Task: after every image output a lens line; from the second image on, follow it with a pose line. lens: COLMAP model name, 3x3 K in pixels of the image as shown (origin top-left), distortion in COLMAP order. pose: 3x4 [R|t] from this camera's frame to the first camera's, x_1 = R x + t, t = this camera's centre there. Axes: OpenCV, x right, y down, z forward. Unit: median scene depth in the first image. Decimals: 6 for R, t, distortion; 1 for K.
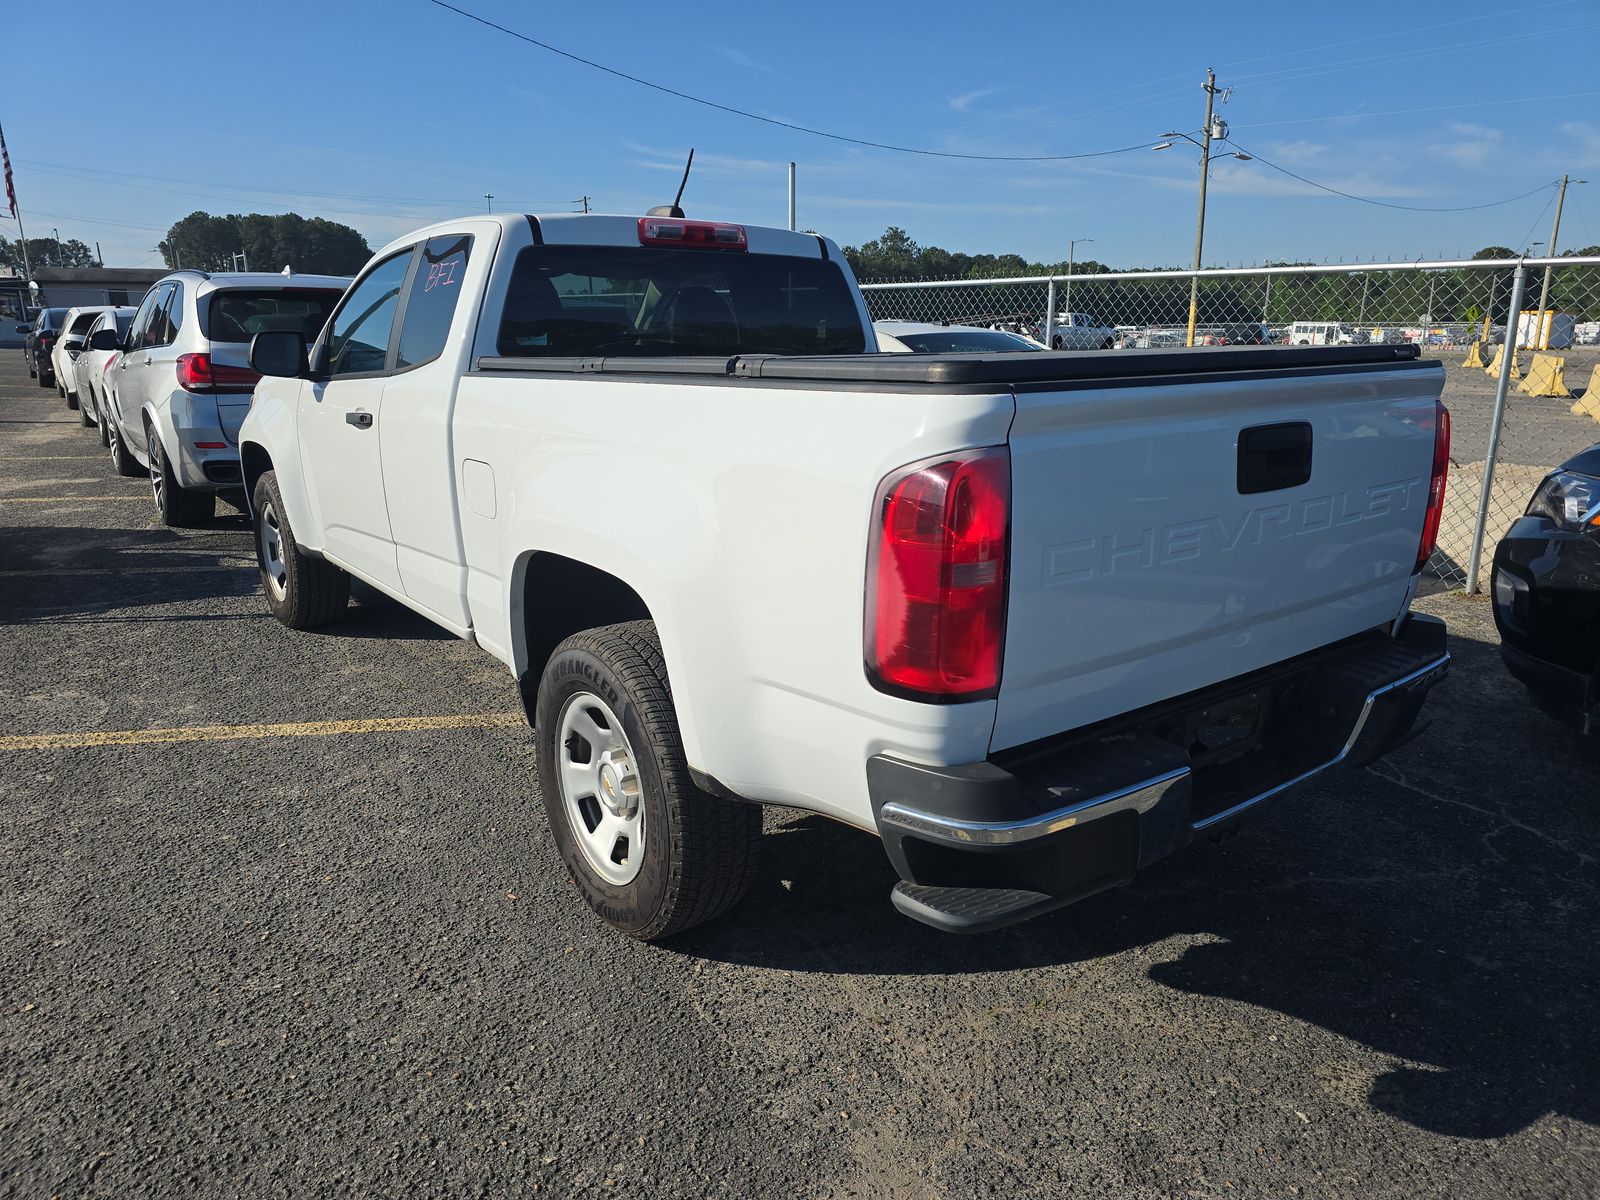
lens RADIAL K [[1074.3, 0, 805.1], [0, 1074.3, 601.6], [0, 0, 1]] dist [0.057092, -0.050246]
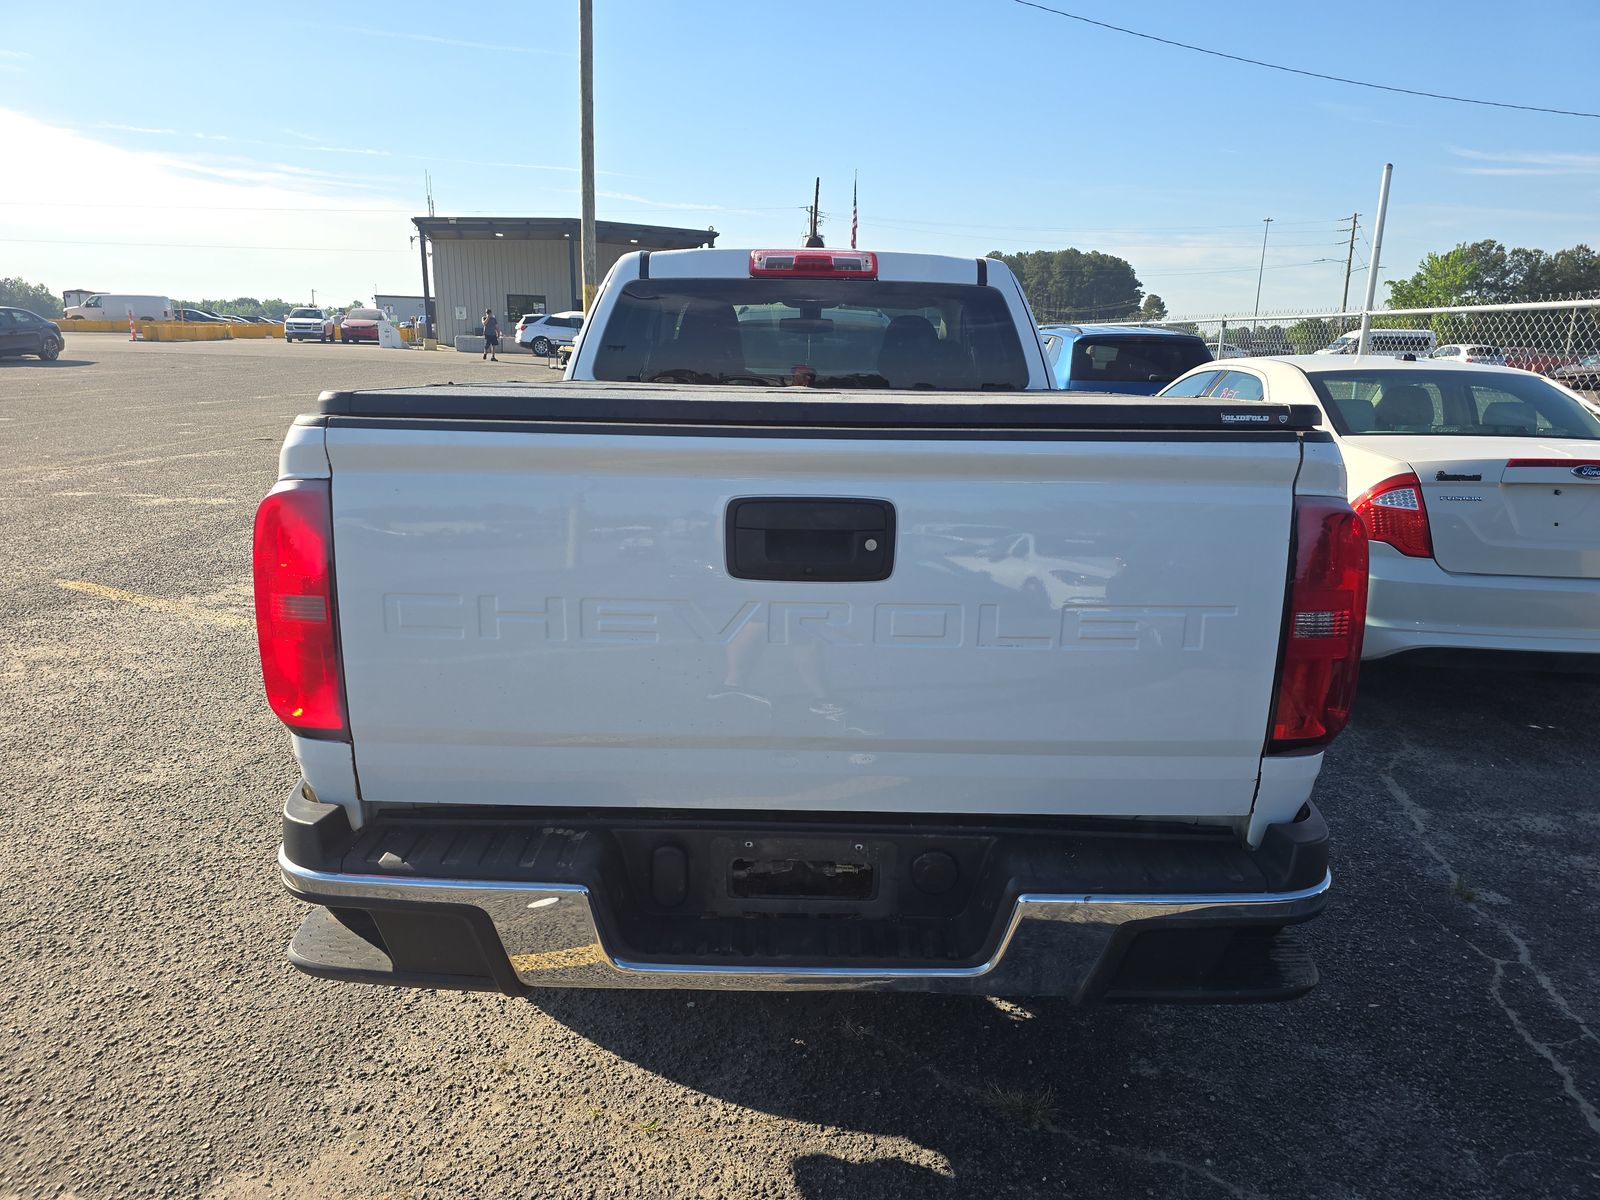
lens RADIAL K [[1074.3, 0, 805.1], [0, 1074.3, 601.6], [0, 0, 1]] dist [0.057092, -0.050246]
pose [[0.789369, 0.154295, -0.594213, 0.504507], [-0.168080, 0.985236, 0.032547, -0.064044], [0.590462, 0.074183, 0.803649, 0.218875]]
